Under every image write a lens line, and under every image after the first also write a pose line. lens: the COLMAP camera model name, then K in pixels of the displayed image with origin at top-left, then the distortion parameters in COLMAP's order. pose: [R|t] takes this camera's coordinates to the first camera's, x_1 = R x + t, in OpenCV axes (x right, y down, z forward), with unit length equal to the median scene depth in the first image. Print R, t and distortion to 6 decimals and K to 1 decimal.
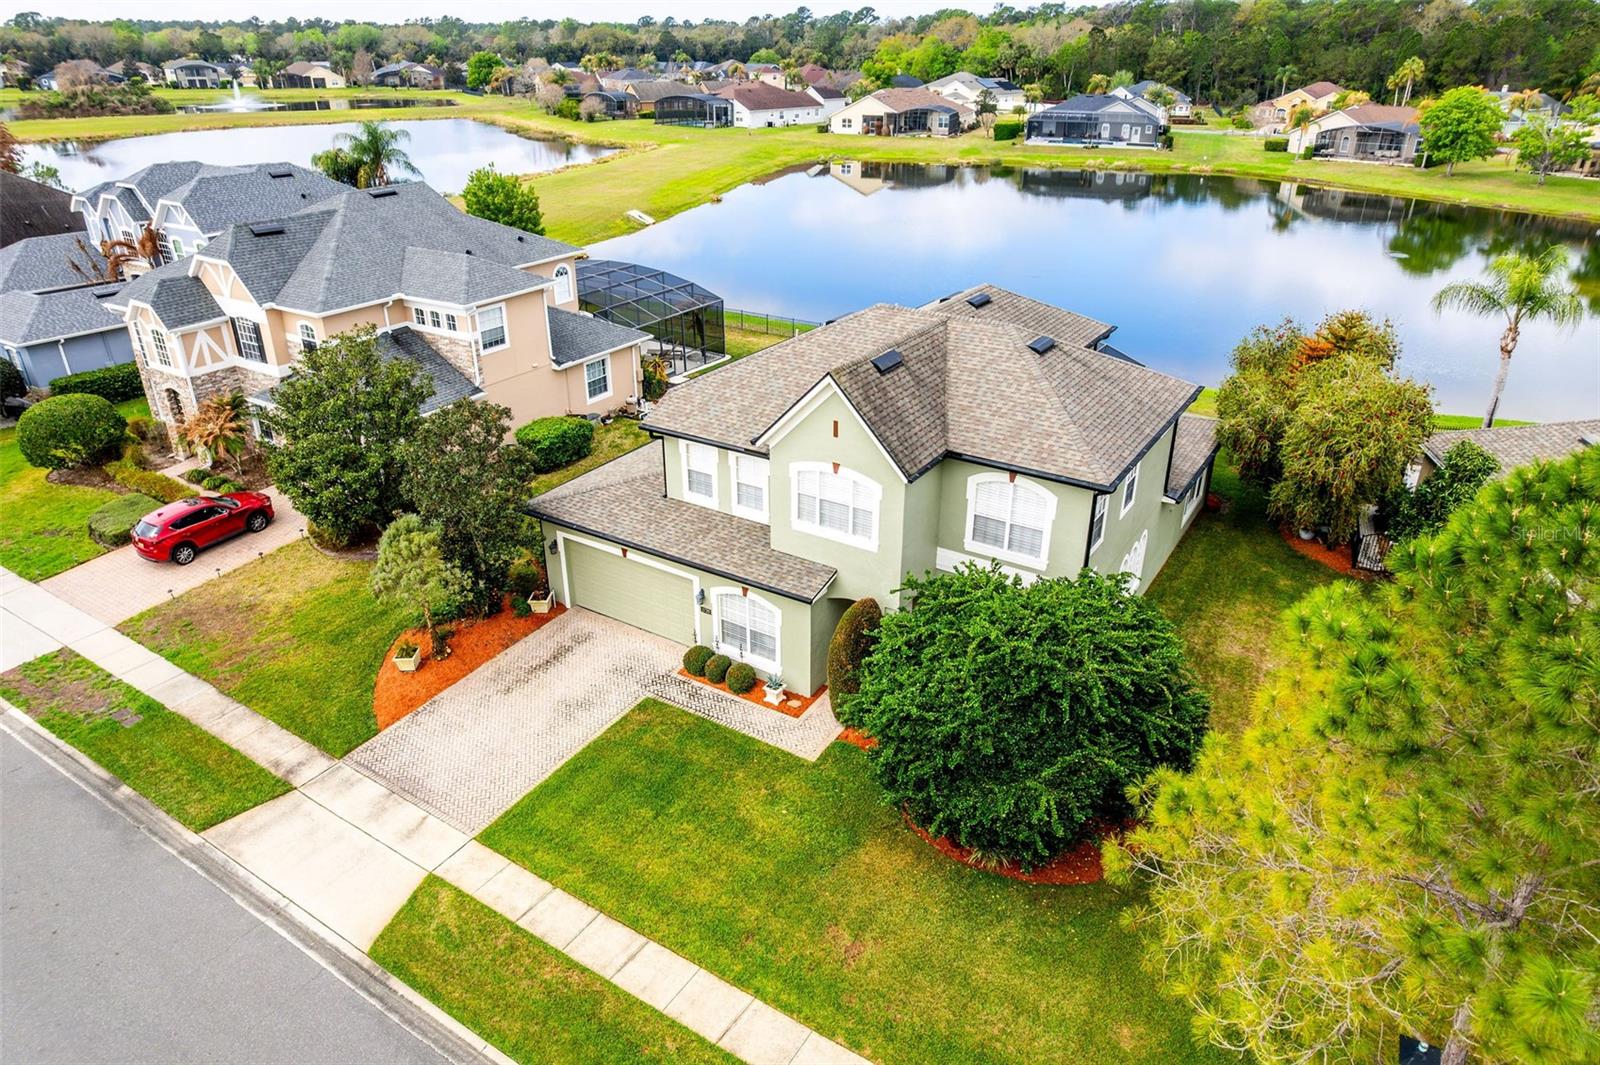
lens RADIAL K [[1018.7, 0, 800.0], [0, 1018.7, 532.5], [0, 0, 1]] dist [-0.045824, 0.002478]
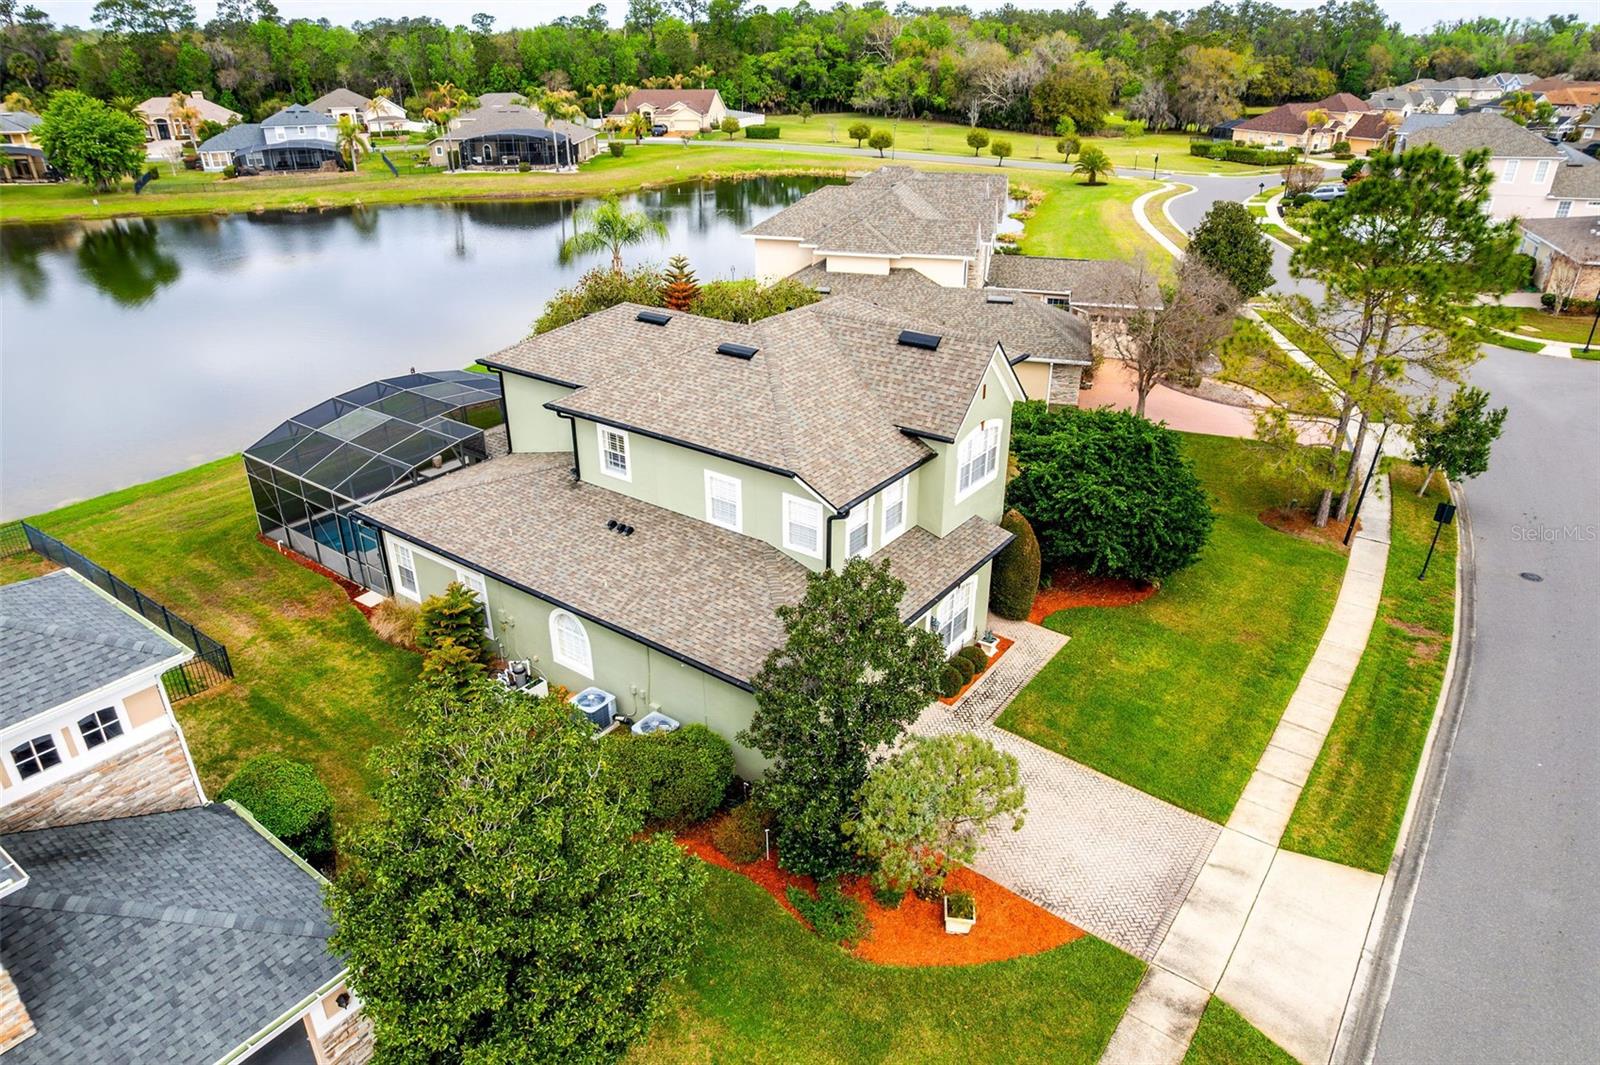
lens RADIAL K [[1015.7, 0, 800.0], [0, 1015.7, 532.5], [0, 0, 1]] dist [-0.029587, -0.003691]
pose [[0.068542, -0.431231, 0.899634, -1.044201], [0.447163, 0.819380, 0.358693, -0.458753], [-0.891822, 0.377698, 0.248993, 0.923181]]
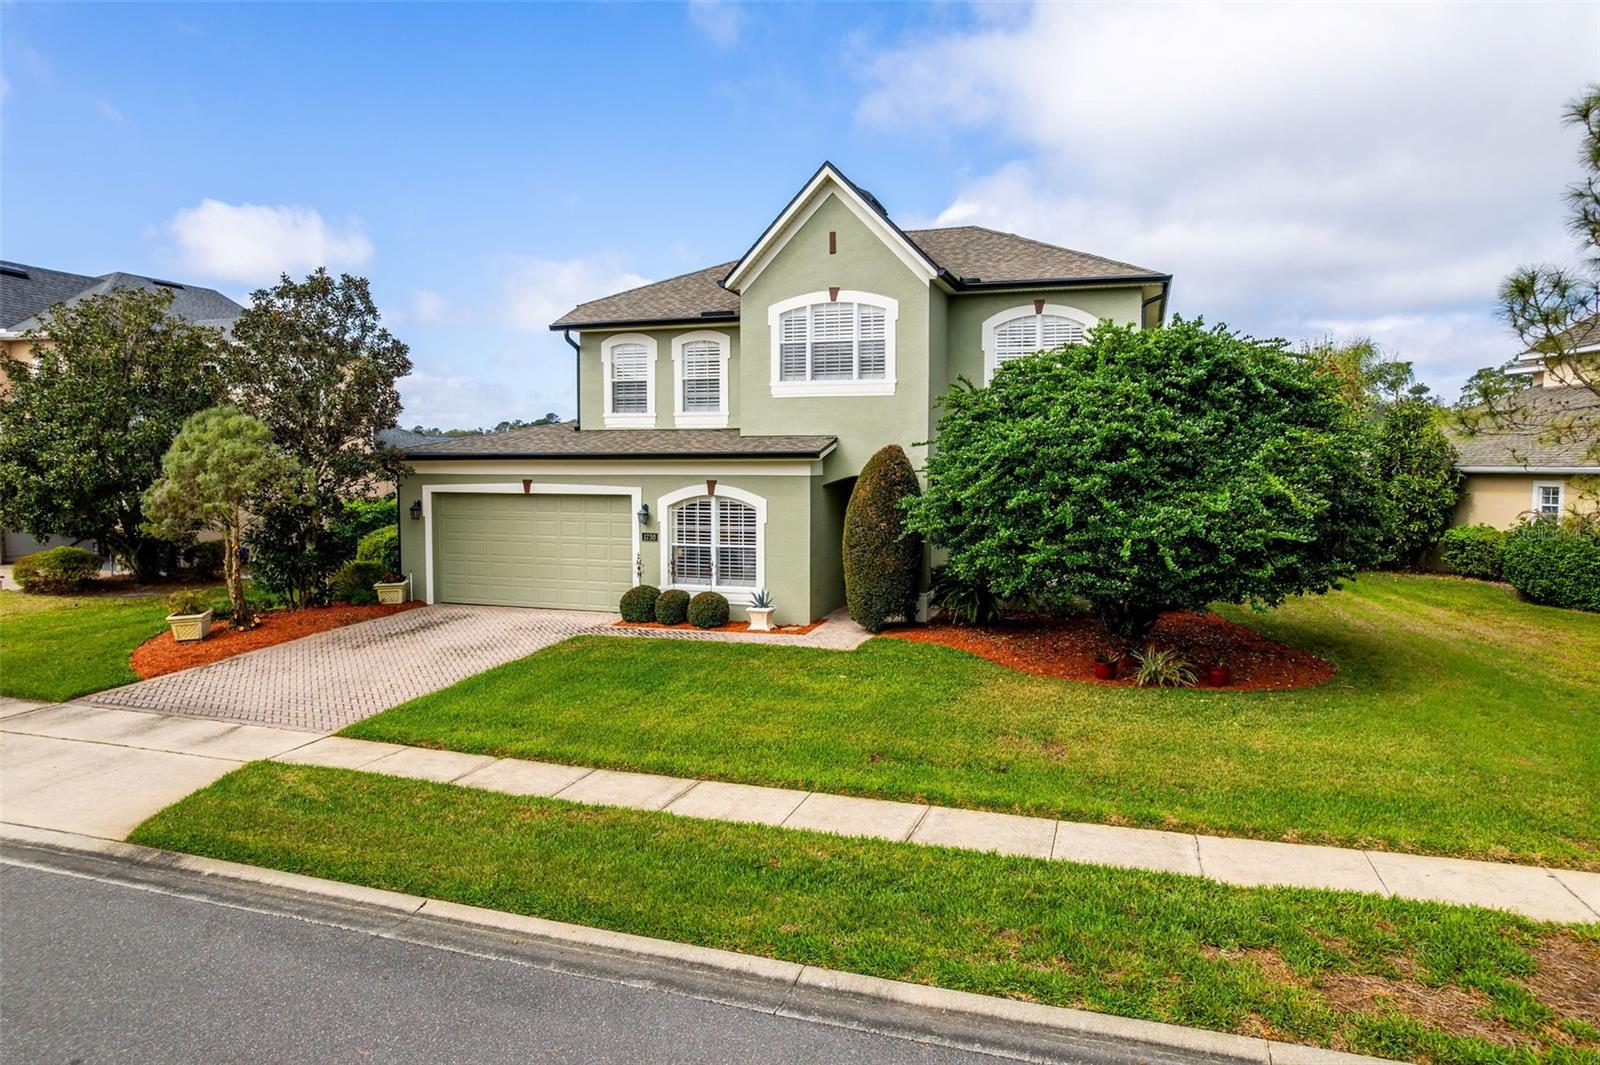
lens RADIAL K [[1015.7, 0, 800.0], [0, 1015.7, 532.5], [0, 0, 1]] dist [-0.029587, -0.003691]
pose [[0.968779, -0.013821, 0.247540, -0.187944], [0.106971, 0.924029, -0.367051, 0.394054], [-0.223661, 0.382071, 0.896659, 0.354360]]
